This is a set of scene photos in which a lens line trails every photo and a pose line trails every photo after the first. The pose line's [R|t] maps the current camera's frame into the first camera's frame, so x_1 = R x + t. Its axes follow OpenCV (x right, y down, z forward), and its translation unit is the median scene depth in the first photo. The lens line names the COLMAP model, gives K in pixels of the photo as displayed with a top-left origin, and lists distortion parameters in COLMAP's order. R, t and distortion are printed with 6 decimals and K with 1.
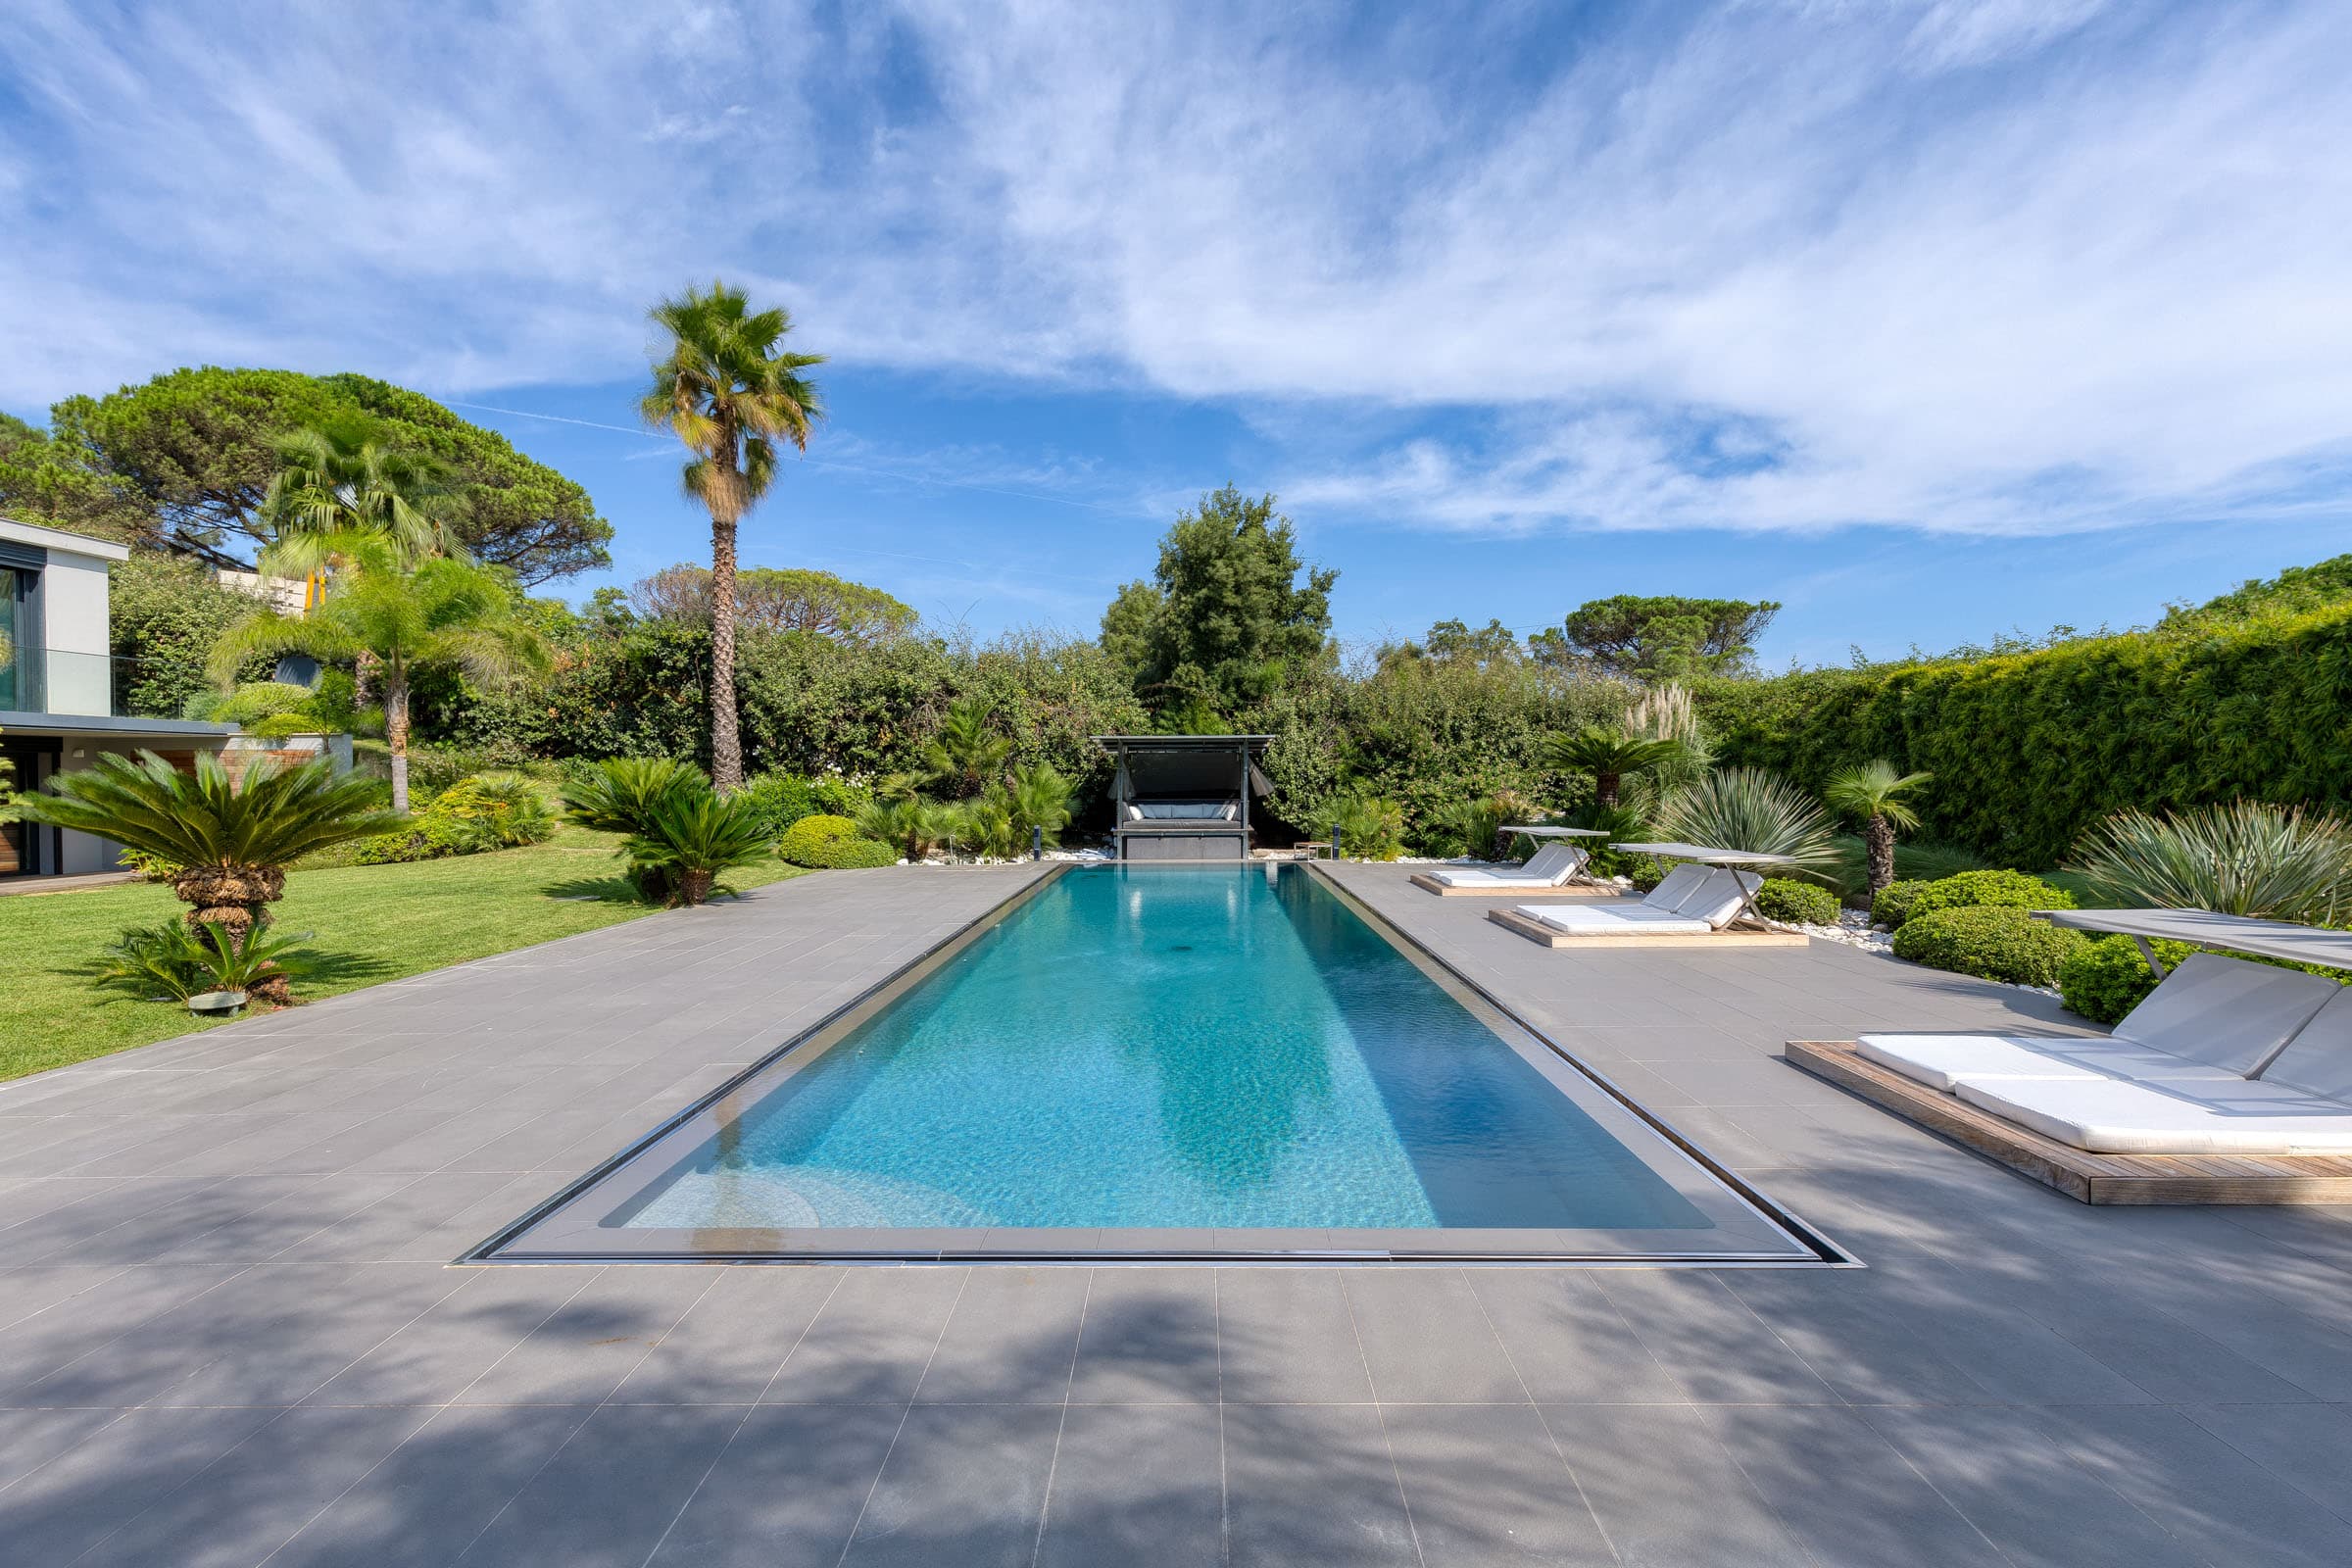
lens RADIAL K [[1056.3, 0, 1175.5], [0, 1056.3, 773.9], [0, 0, 1]] dist [0.010891, -0.001718]
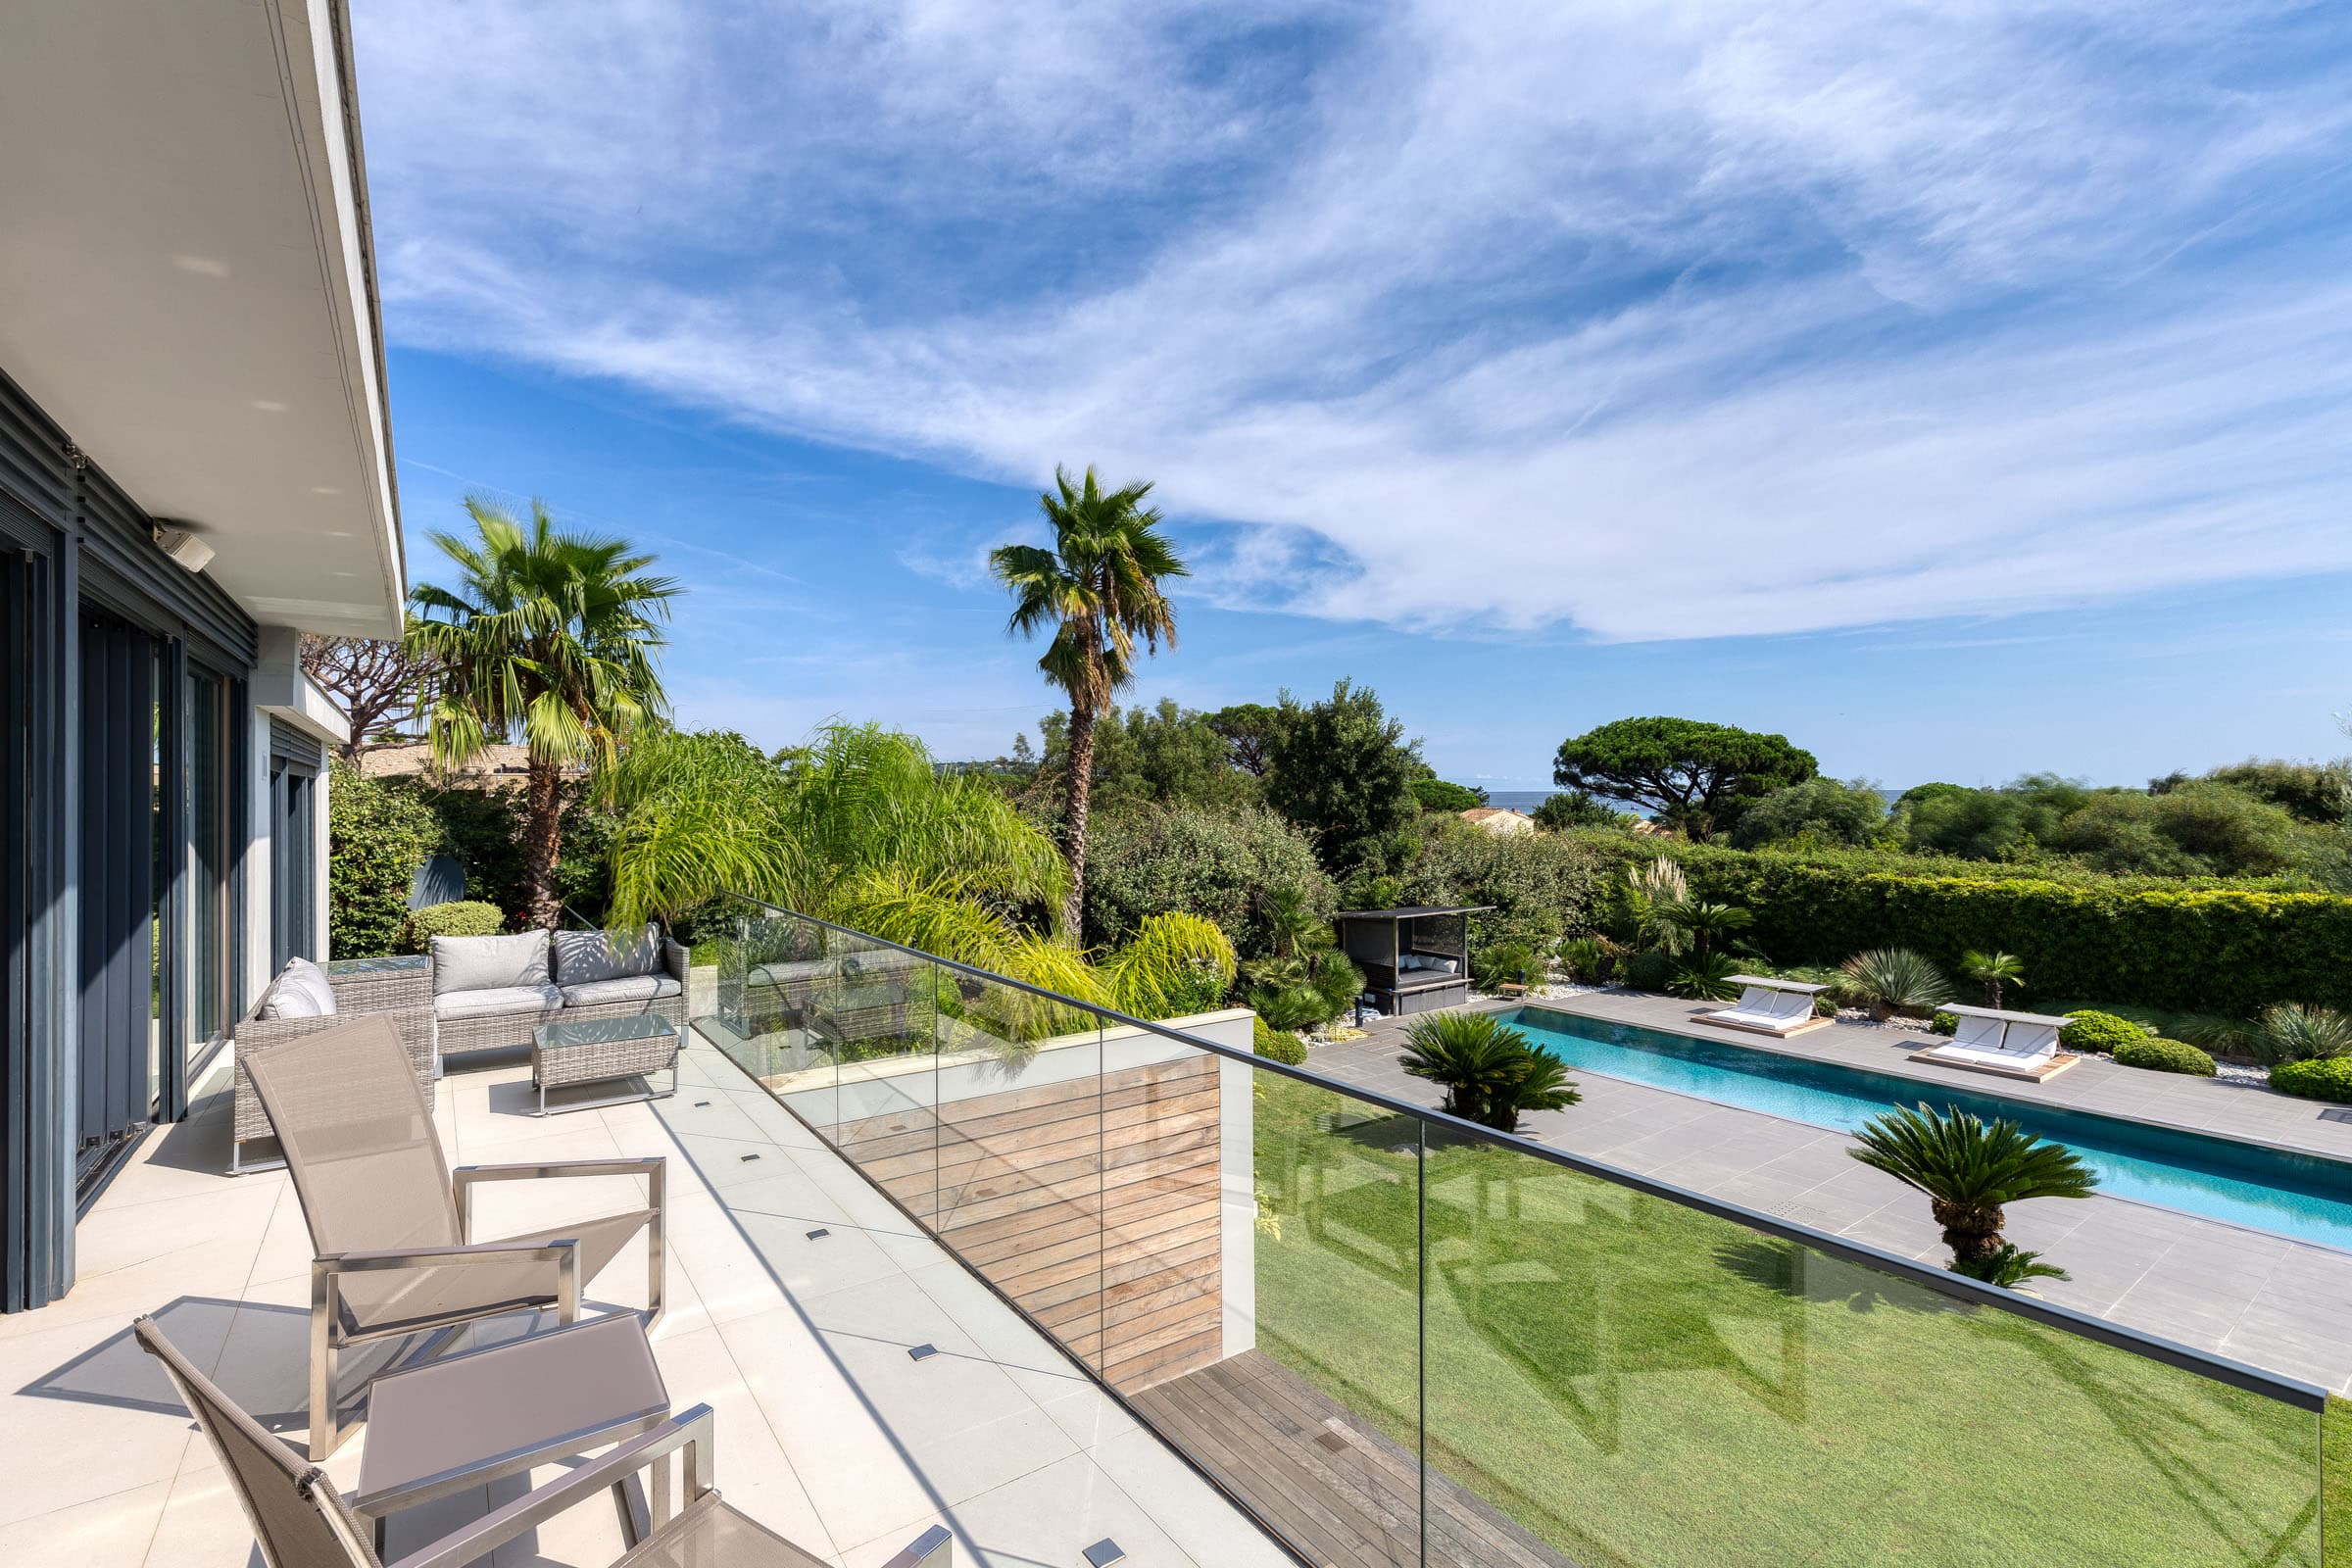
lens RADIAL K [[1056.3, 0, 1174.3], [0, 1056.3, 784.5], [0, 0, 1]] dist [0.010891, -0.001718]
pose [[0.804119, 0.002515, 0.594464, -0.925832], [0.001578, 0.999979, -0.006364, -0.165642], [-0.594467, 0.006056, 0.804097, 0.171475]]
